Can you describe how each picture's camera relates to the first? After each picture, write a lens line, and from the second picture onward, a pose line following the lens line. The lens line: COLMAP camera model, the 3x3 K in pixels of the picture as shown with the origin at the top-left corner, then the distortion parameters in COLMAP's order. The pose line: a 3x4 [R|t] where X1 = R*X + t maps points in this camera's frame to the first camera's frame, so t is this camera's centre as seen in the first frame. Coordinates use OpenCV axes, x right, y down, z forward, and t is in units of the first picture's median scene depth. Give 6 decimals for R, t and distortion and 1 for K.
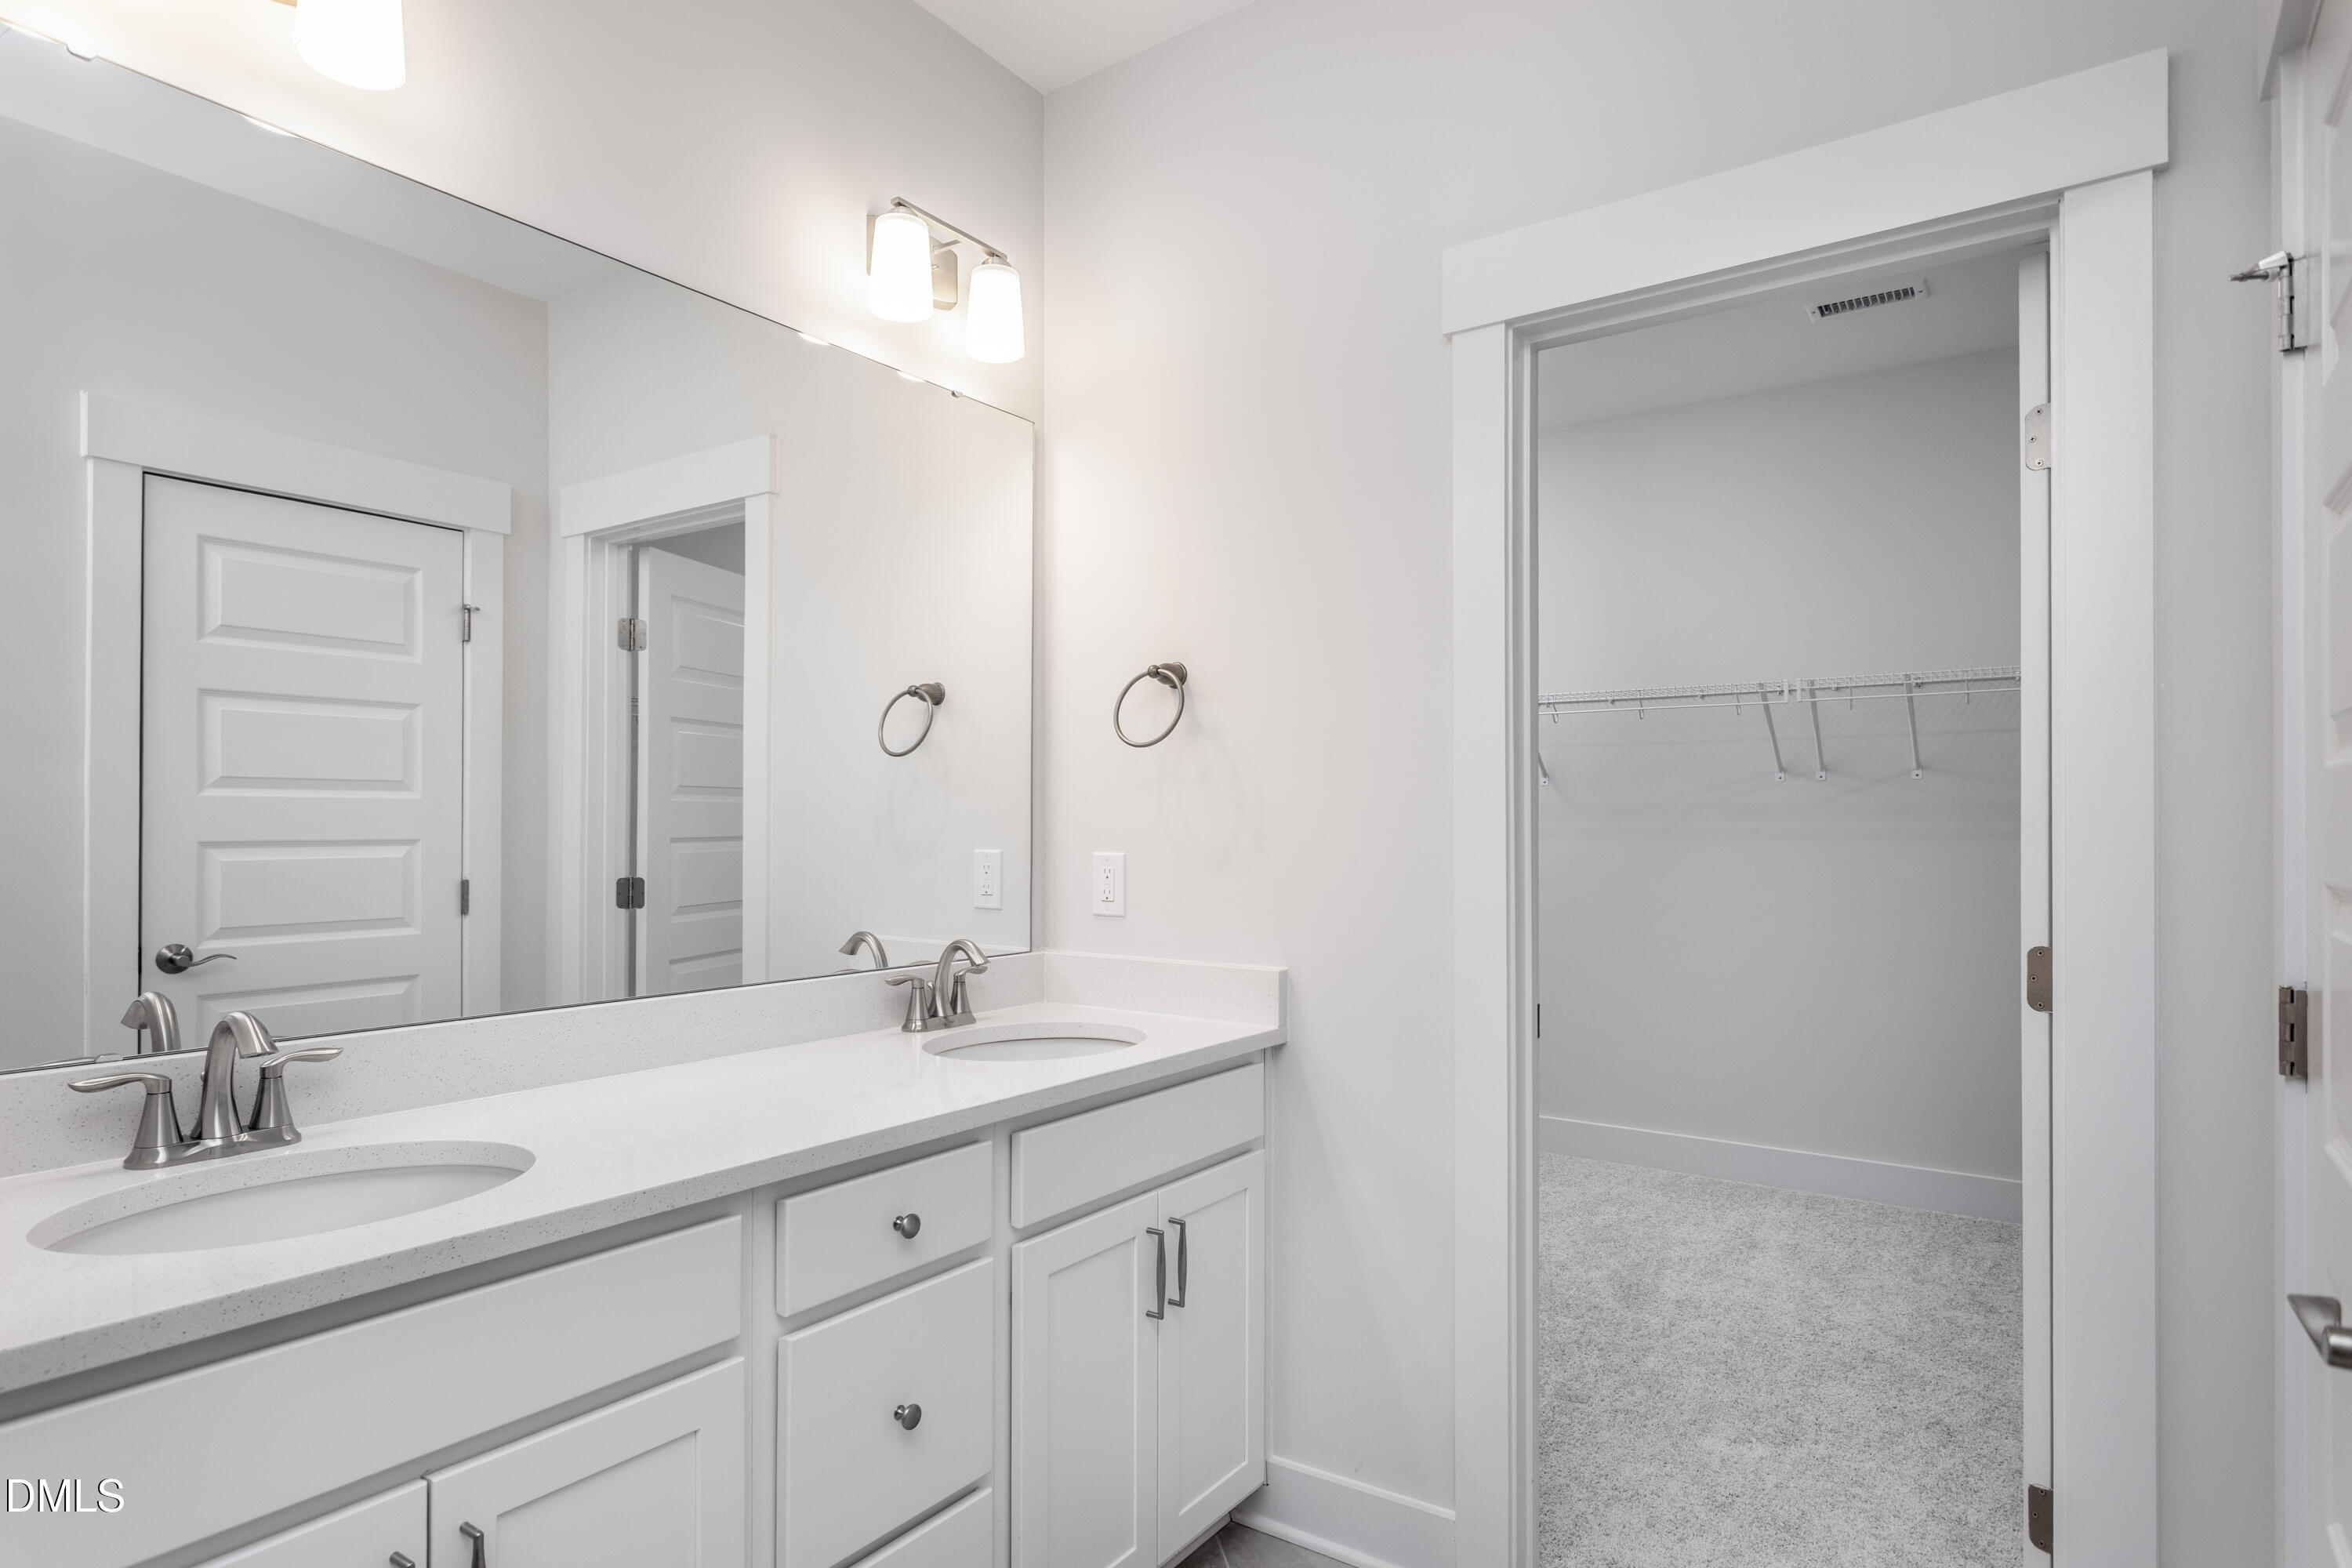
lens RADIAL K [[1277.7, 0, 1183.7], [0, 1277.7, 812.2], [0, 0, 1]] dist [-0.000969, -0.000591]
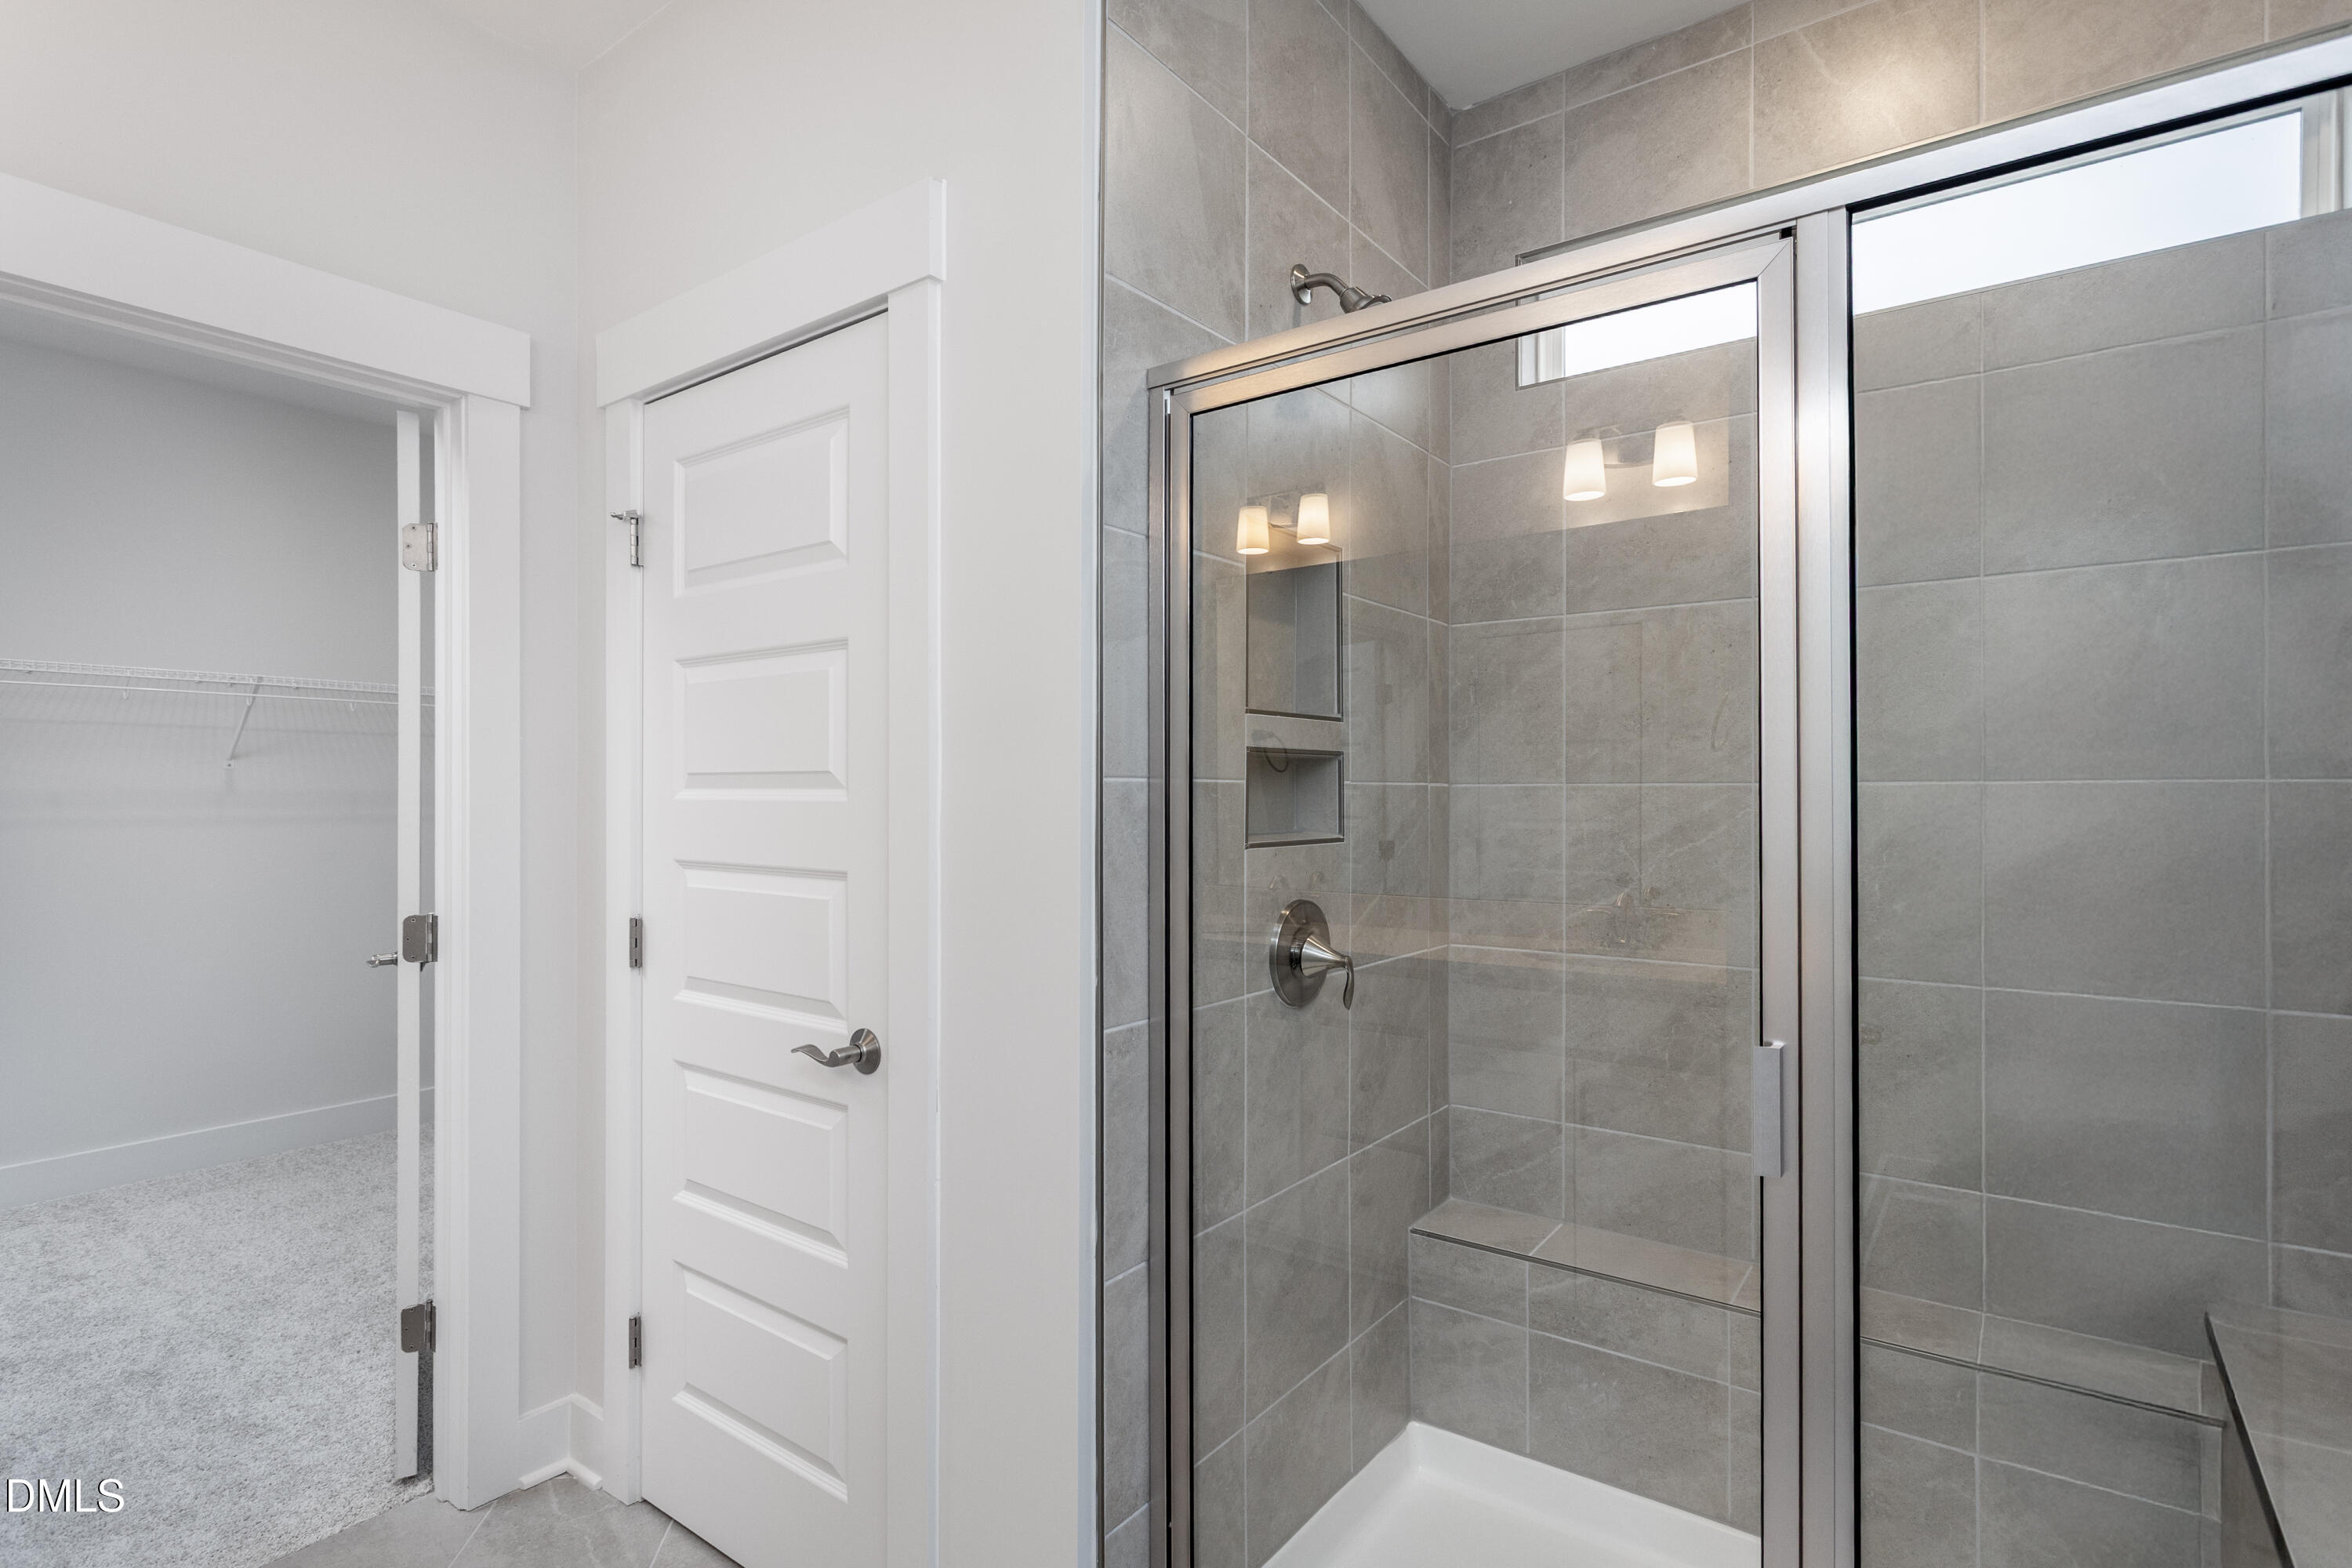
lens RADIAL K [[1149.9, 0, 1176.0], [0, 1149.9, 784.0], [0, 0, 1]] dist [-0.002466, -0.000675]
pose [[0.033022, 0.007781, 0.999424, -0.531601], [-0.010549, 0.999917, -0.007436, -0.035492], [-0.999399, -0.010297, 0.033102, 0.134792]]
